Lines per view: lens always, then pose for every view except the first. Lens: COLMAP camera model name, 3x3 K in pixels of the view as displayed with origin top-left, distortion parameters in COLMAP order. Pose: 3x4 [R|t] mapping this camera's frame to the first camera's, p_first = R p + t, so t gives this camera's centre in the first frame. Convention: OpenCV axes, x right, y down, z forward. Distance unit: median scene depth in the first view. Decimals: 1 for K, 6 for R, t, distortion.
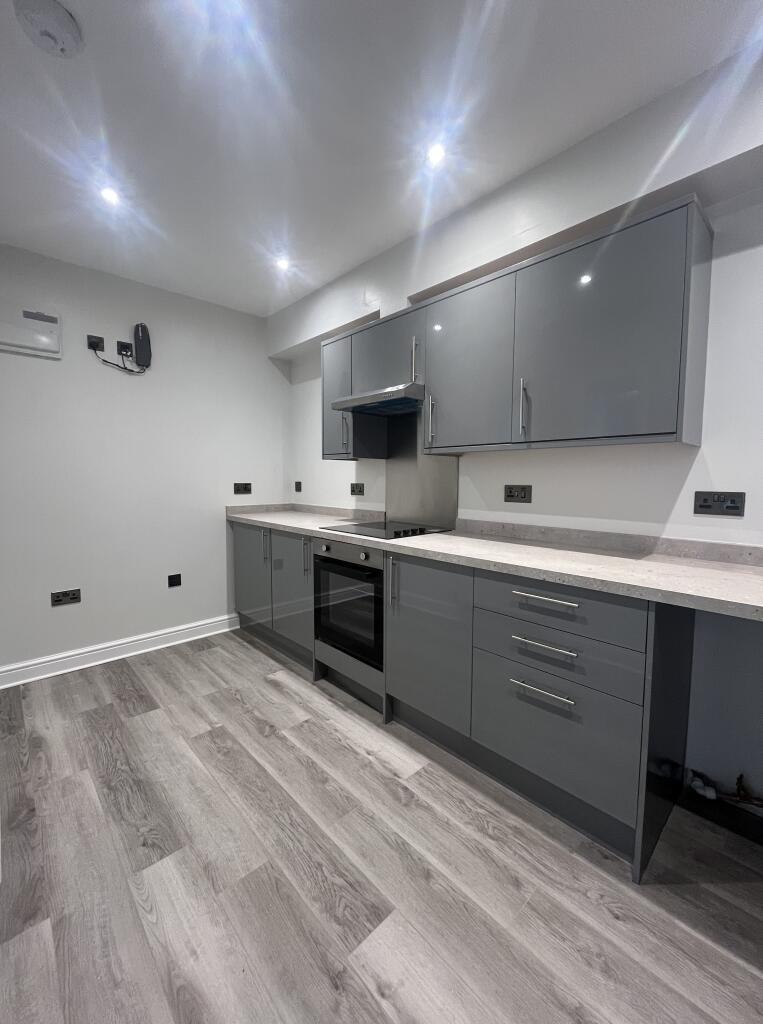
lens RADIAL K [[415.4, 0, 381.2], [0, 415.4, 511.3], [0, 0, 1]] dist [-0.008121, 0.000158]
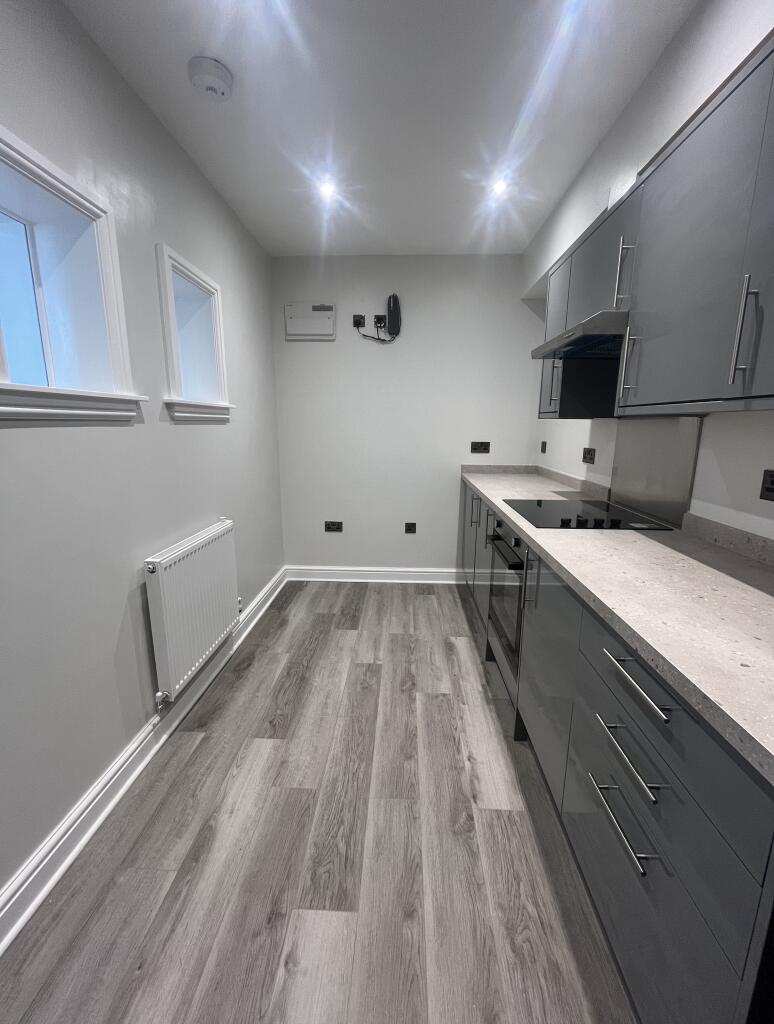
lens RADIAL K [[417.0, 0, 389.5], [0, 417.0, 507.6], [0, 0, 1]] dist [-0.003936, -0.000410]
pose [[0.697752, 0.143938, -0.701730, 0.418720], [-0.063244, 0.988157, 0.139805, -0.071266], [0.713543, -0.053169, 0.698591, 0.283995]]
